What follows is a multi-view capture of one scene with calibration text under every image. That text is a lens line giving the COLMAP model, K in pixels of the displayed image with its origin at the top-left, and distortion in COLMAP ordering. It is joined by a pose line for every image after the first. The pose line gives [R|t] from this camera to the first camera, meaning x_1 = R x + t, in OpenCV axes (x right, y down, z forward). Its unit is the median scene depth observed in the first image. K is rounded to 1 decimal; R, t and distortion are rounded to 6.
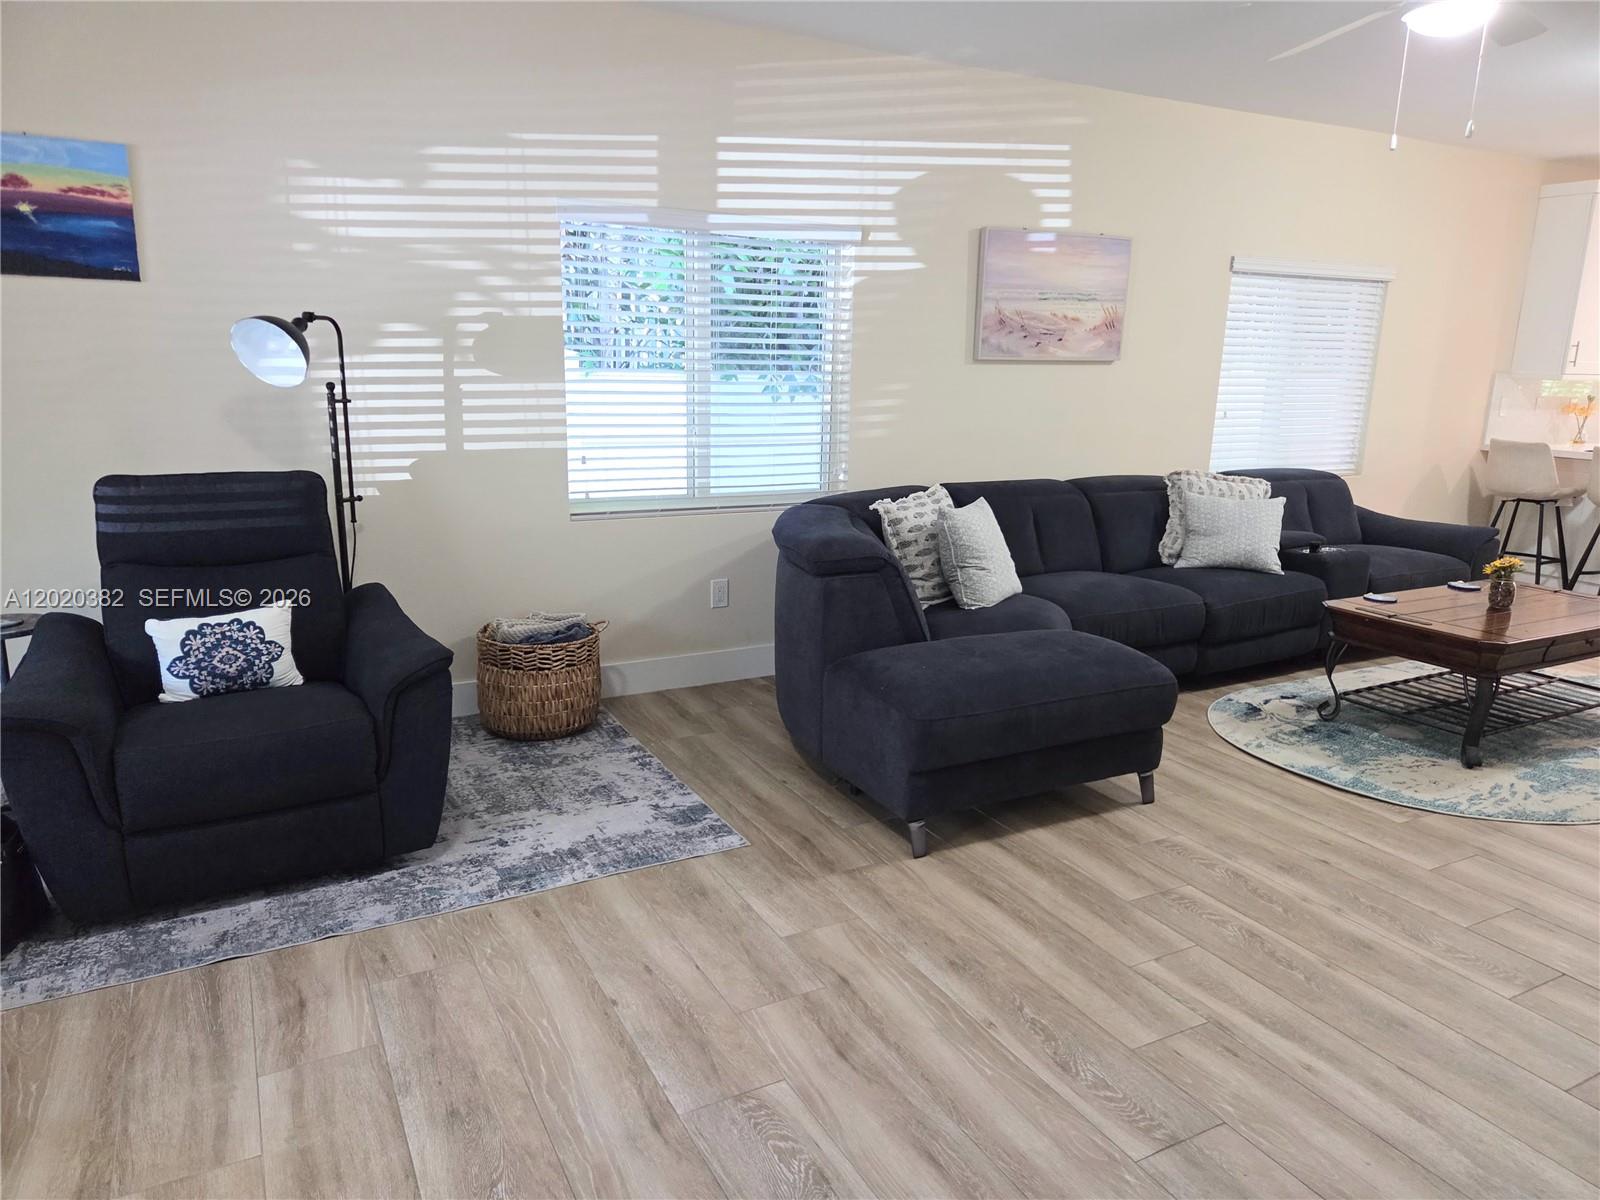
lens RADIAL K [[1063.4, 0, 791.8], [0, 1063.4, 592.1], [0, 0, 1]] dist [0.070804, -0.049174]
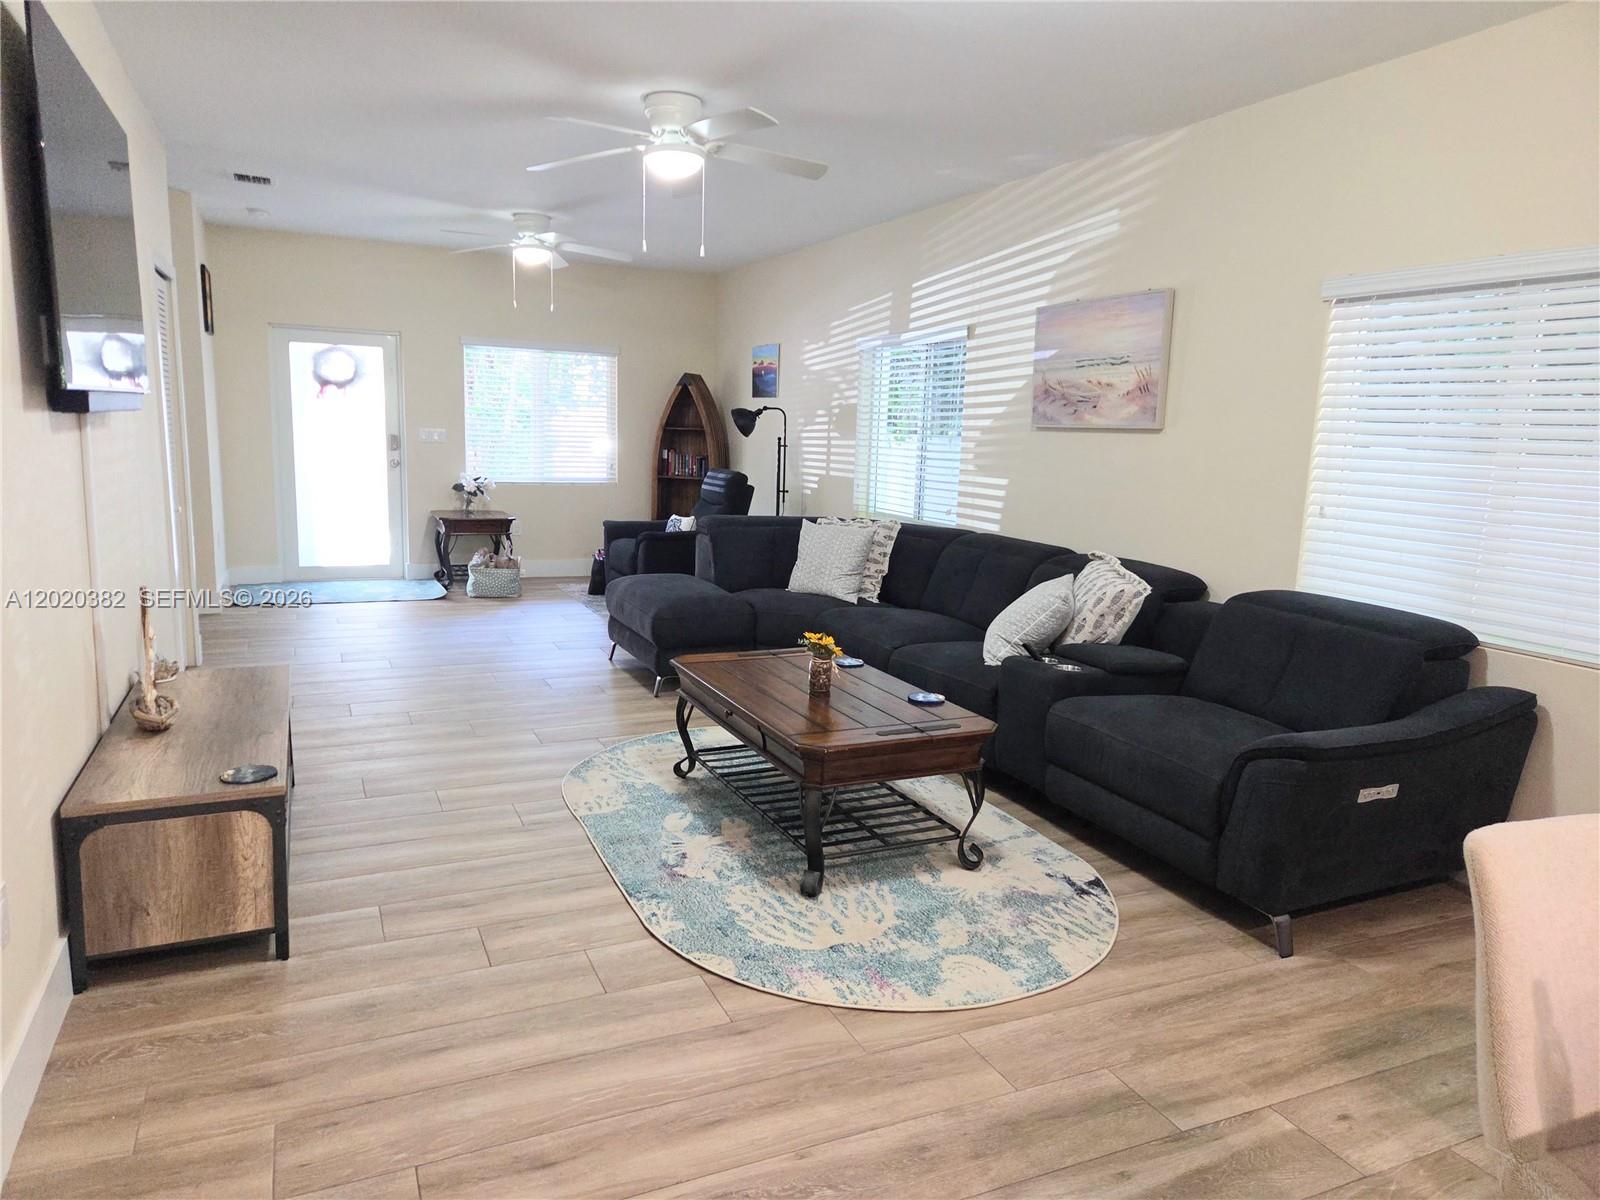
lens RADIAL K [[1088.4, 0, 800.0], [0, 1088.4, 600.0], [0, 0, 1]] dist [-0.003458, -0.003096]
pose [[-0.071305, 0.143011, -0.987149, 1.267663], [-0.235954, 0.959161, 0.156000, -0.161853], [0.969145, 0.244046, -0.034649, 0.832593]]
